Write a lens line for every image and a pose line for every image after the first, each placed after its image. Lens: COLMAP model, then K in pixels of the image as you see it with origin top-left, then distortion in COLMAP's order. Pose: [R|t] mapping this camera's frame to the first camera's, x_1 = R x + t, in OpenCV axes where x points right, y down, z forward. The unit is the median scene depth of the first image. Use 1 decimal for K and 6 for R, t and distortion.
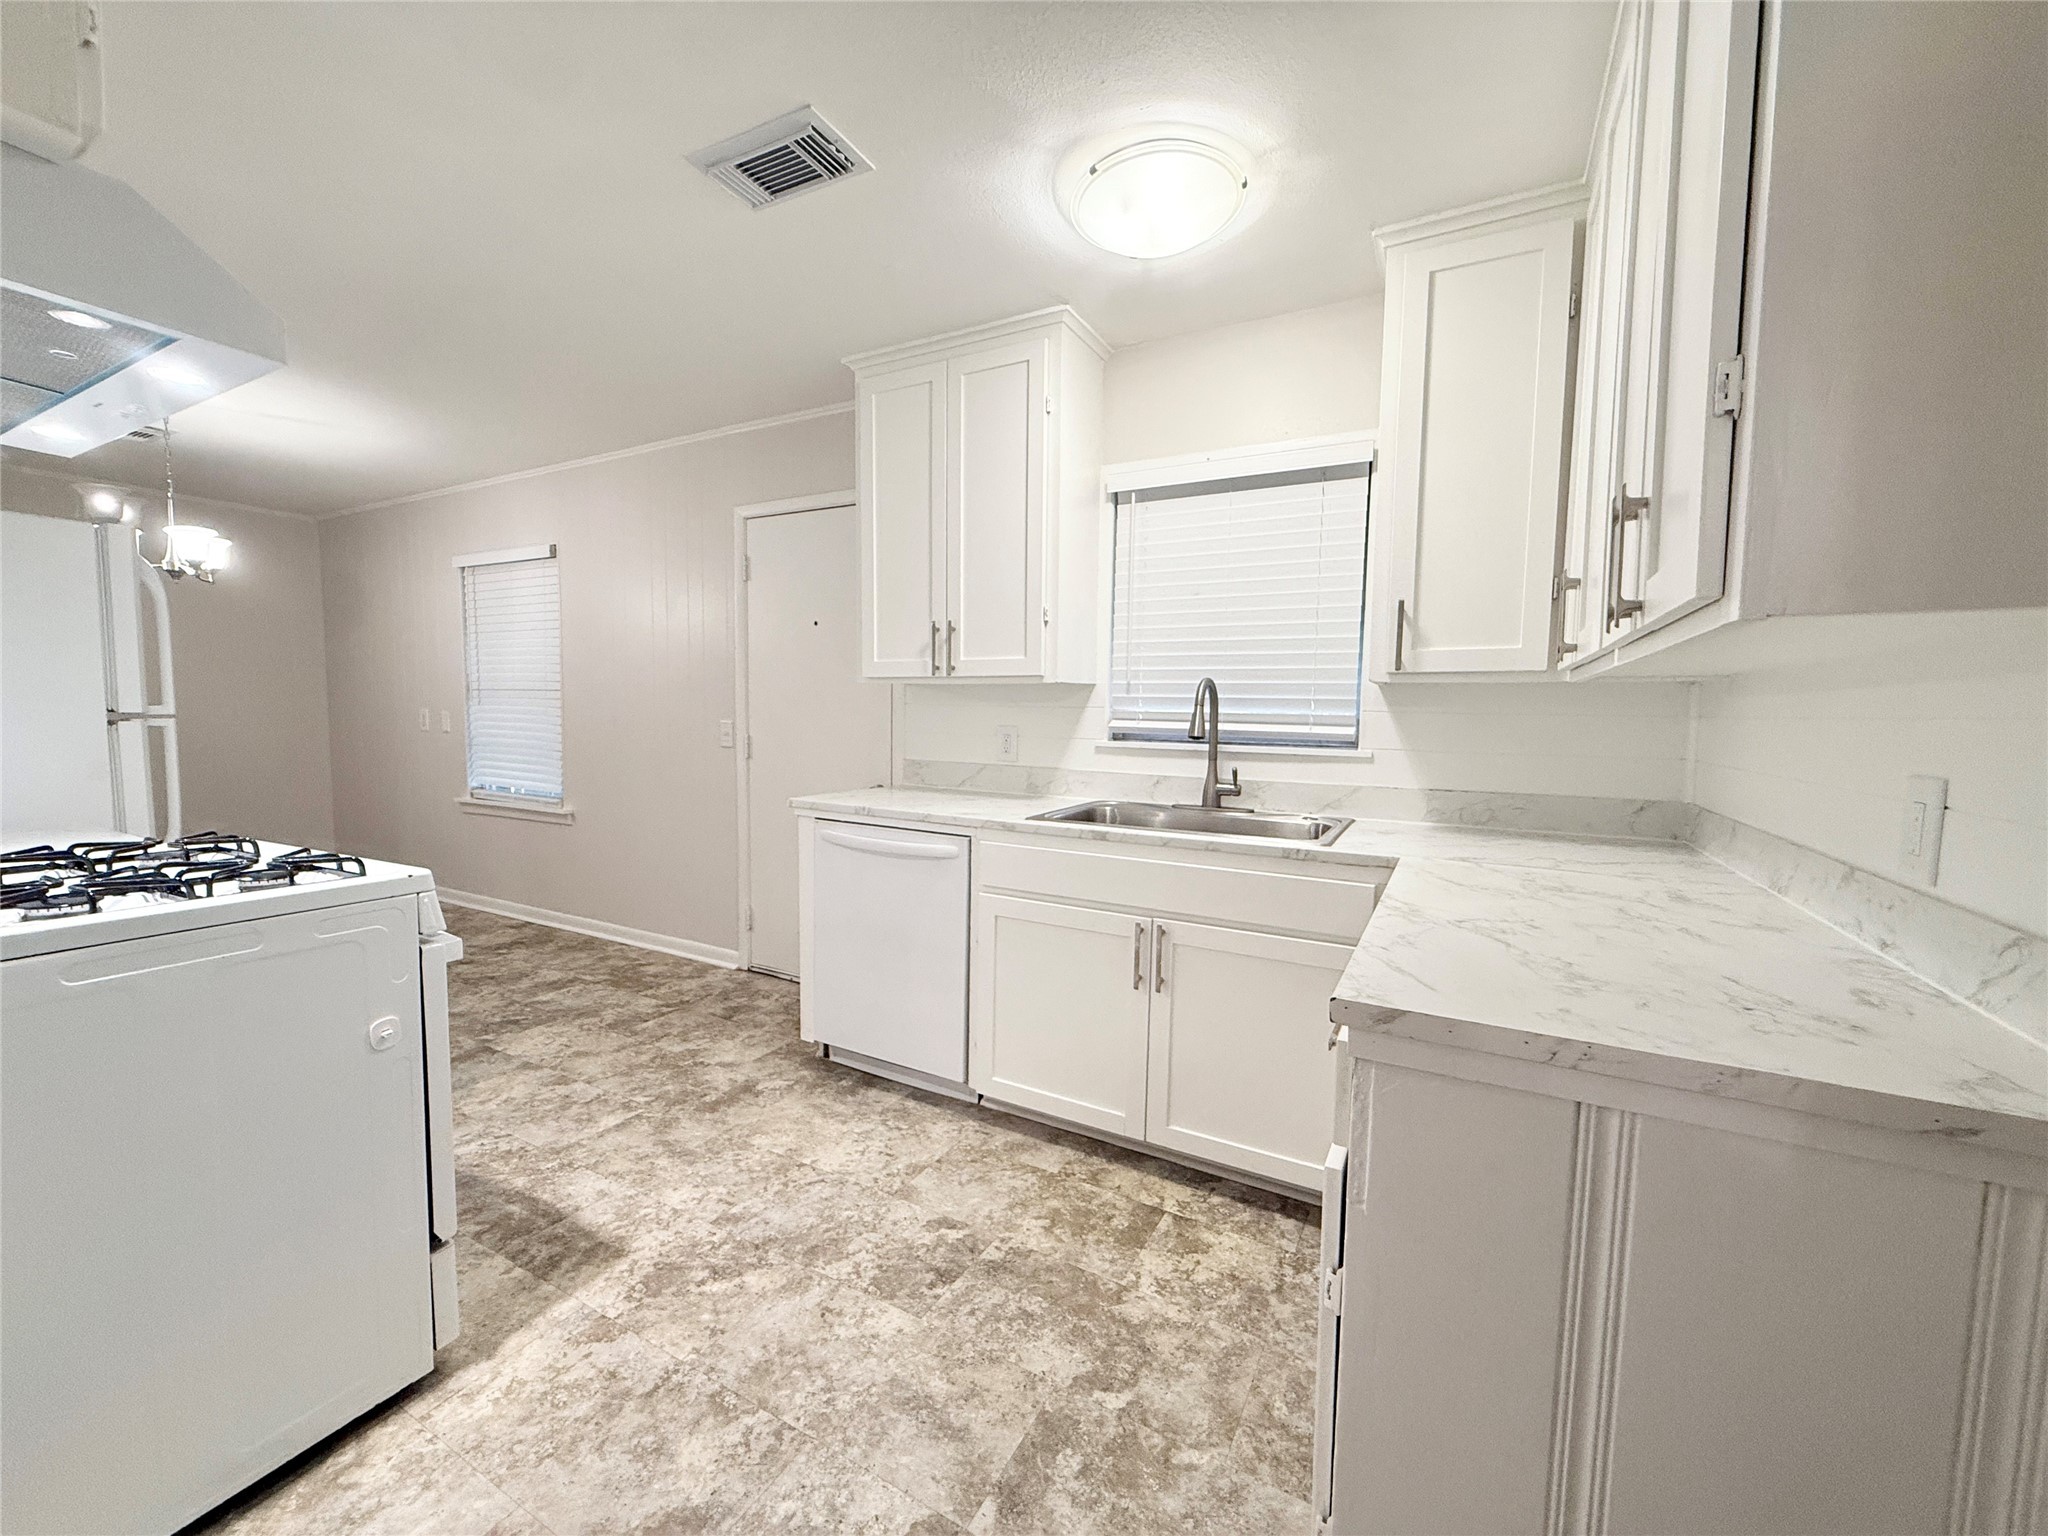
lens RADIAL K [[815.6, 0, 1020.8], [0, 815.6, 766.4], [0, 0, 1]] dist [0.001609, 0.000013]
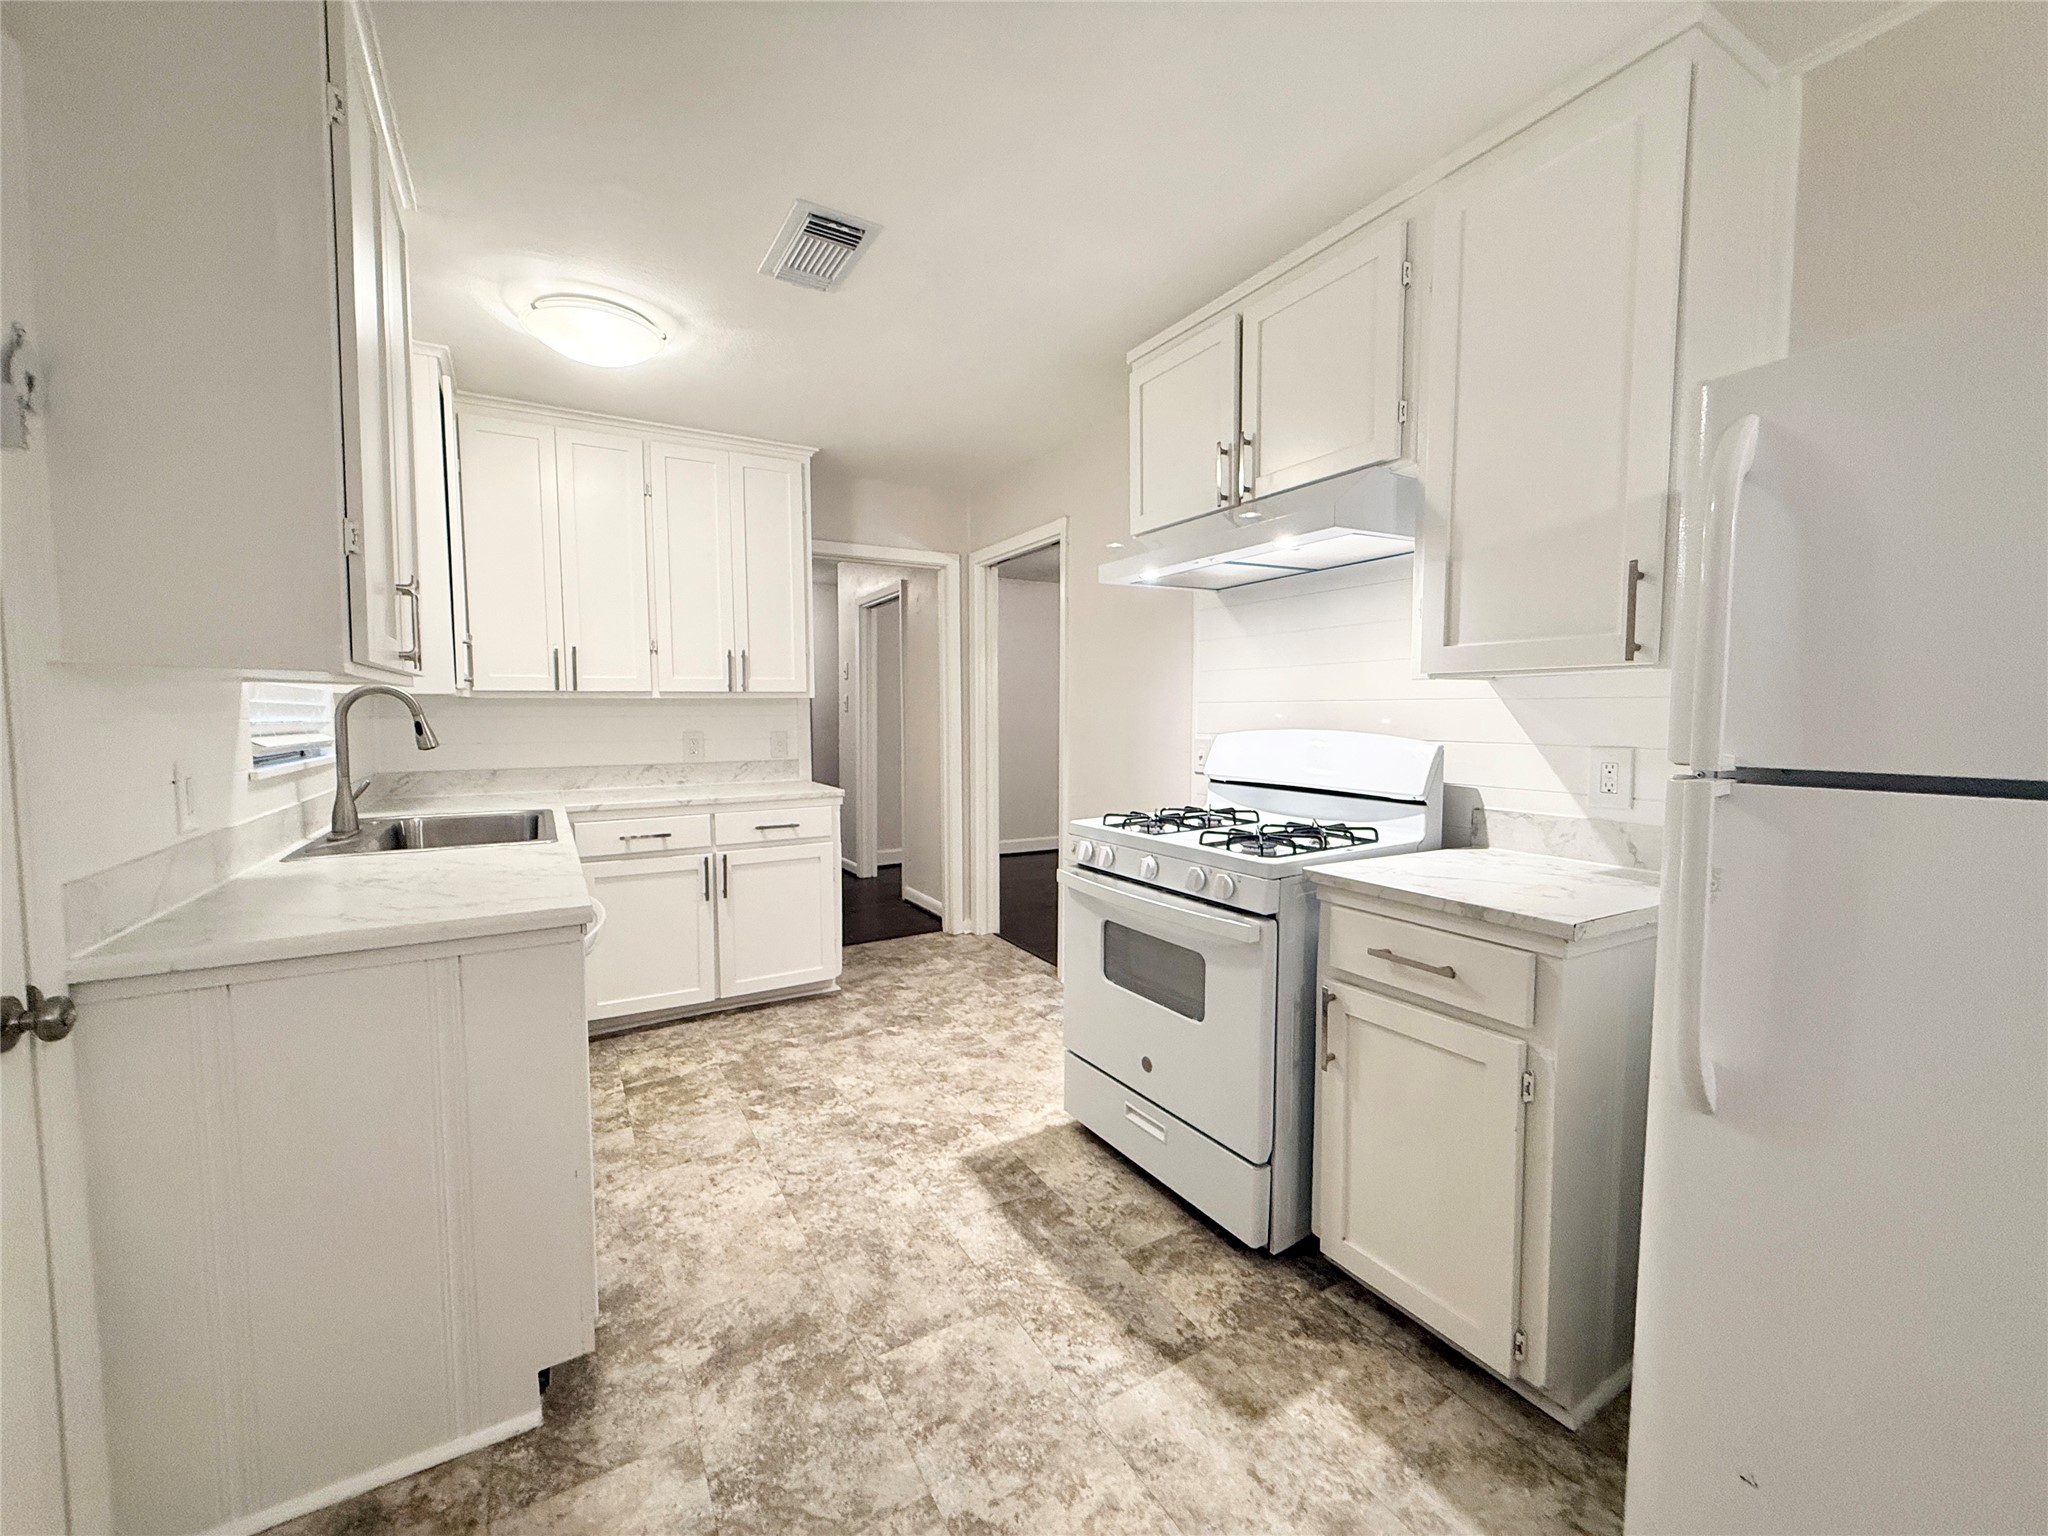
lens RADIAL K [[815.6, 0, 1020.8], [0, 815.6, 766.4], [0, 0, 1]] dist [0.001609, 0.000013]
pose [[-0.857329, -0.048442, 0.512485, -0.982799], [0.024397, 0.990620, 0.134451, -0.140172], [-0.514191, 0.127772, -0.848105, 1.624089]]
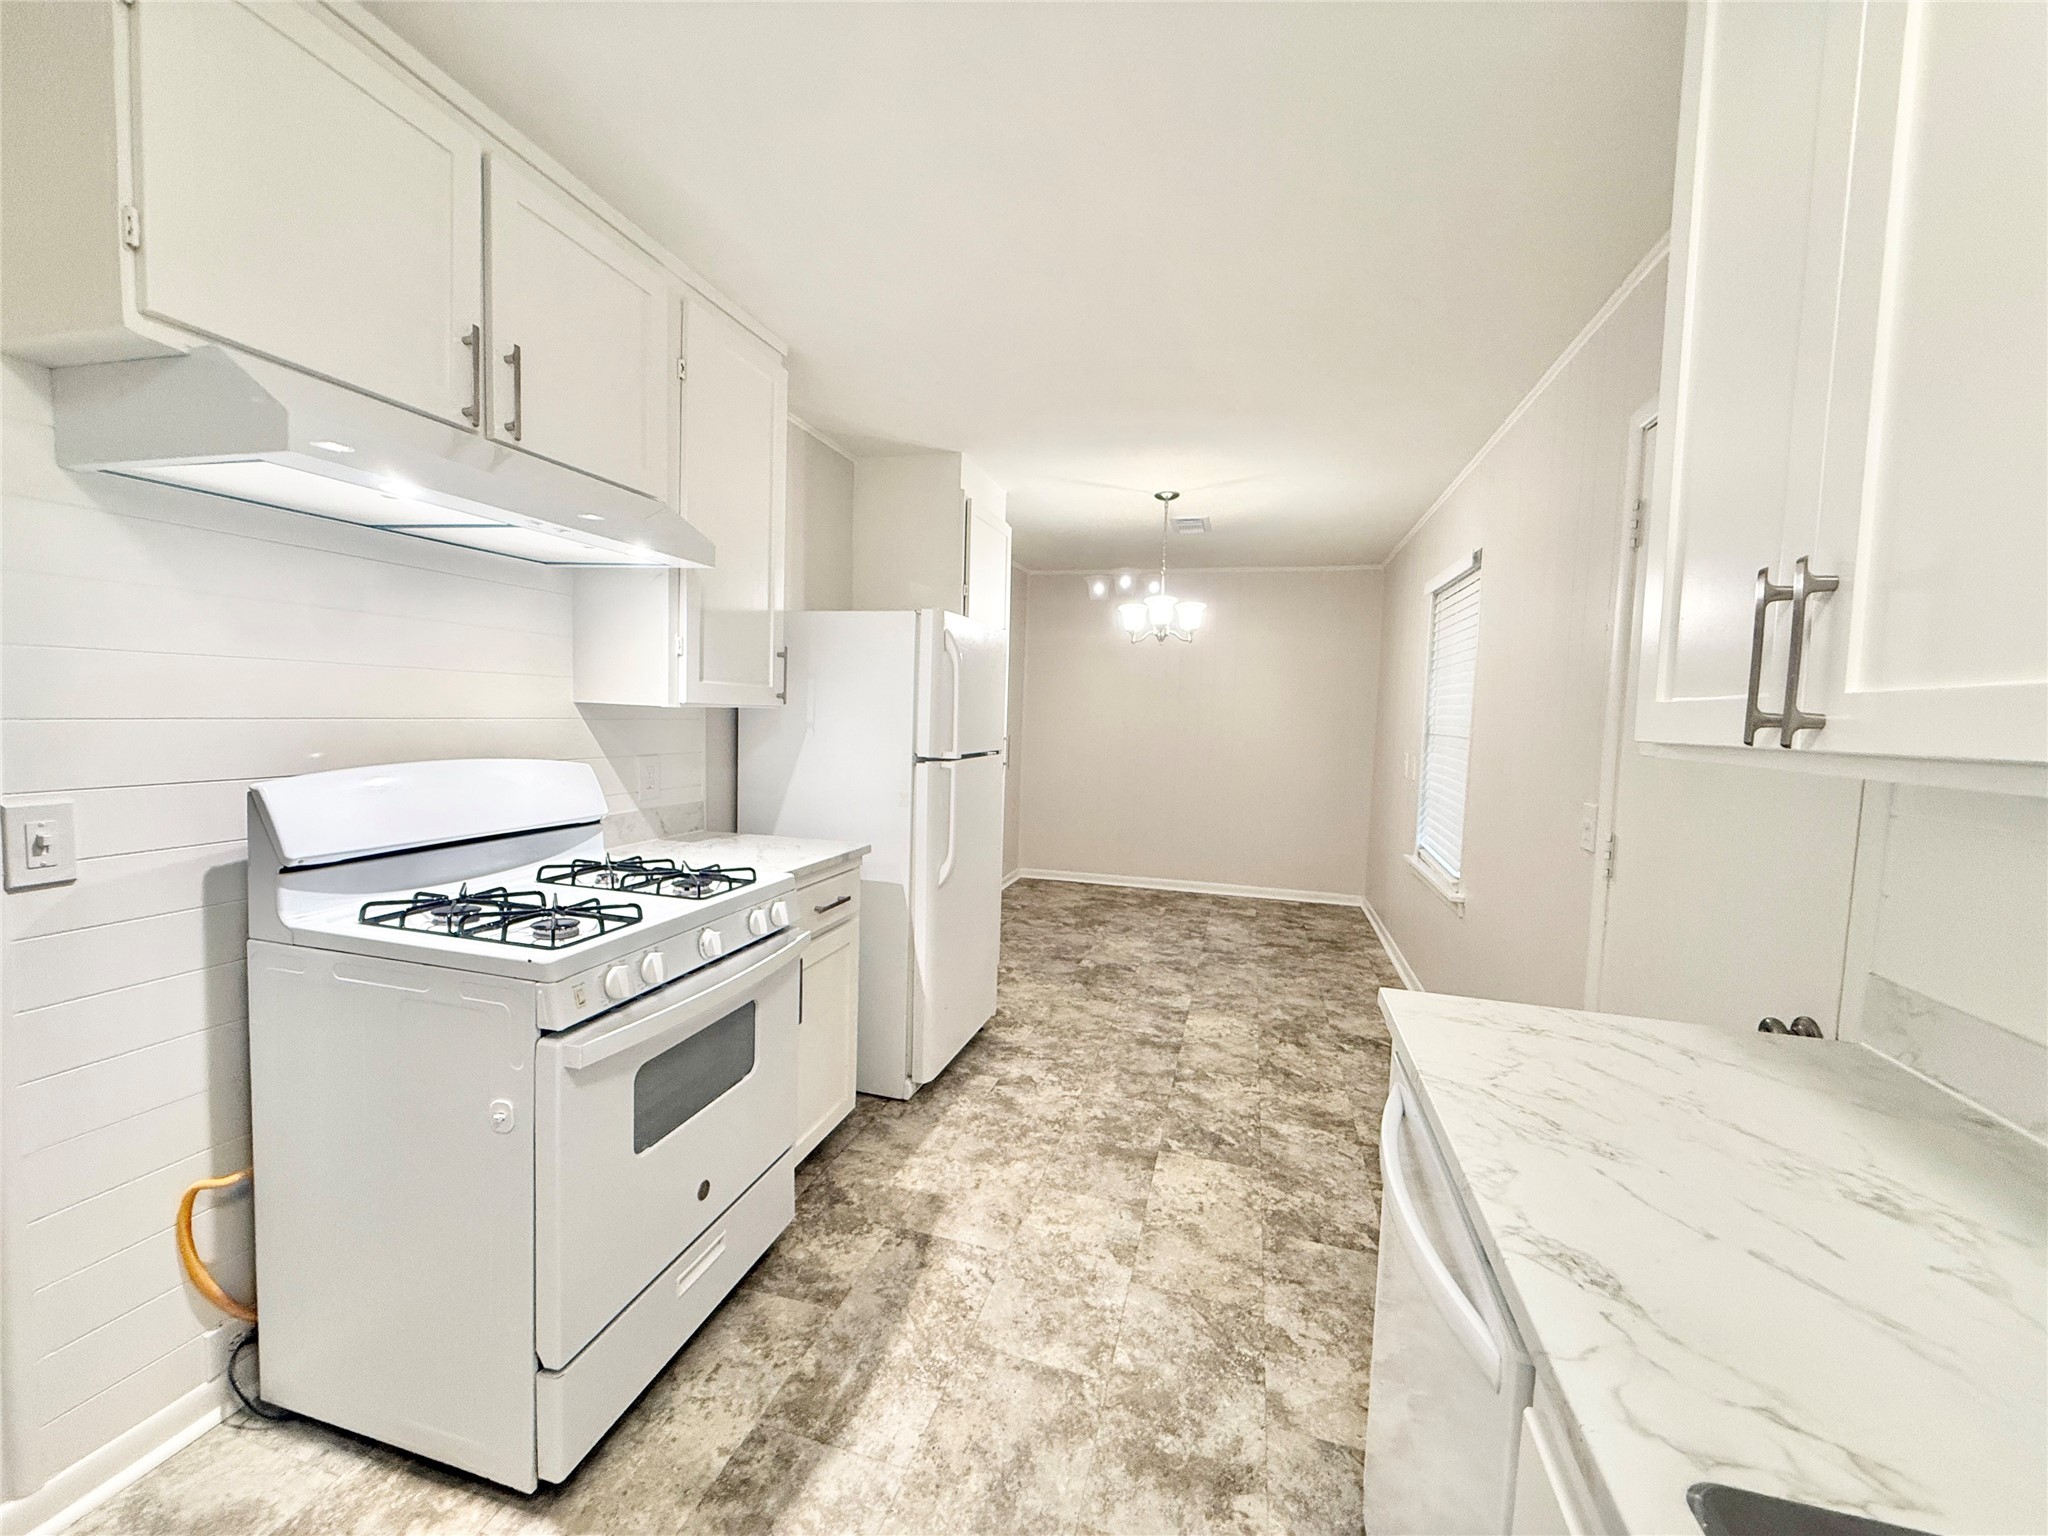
lens RADIAL K [[815.6, 0, 1020.8], [0, 815.6, 766.4], [0, 0, 1]] dist [0.001609, 0.000013]
pose [[0.224186, 0.059521, -0.972727, 0.168660], [-0.098021, 0.994449, 0.038259, -0.111819], [0.969604, 0.086770, 0.228776, 0.844075]]
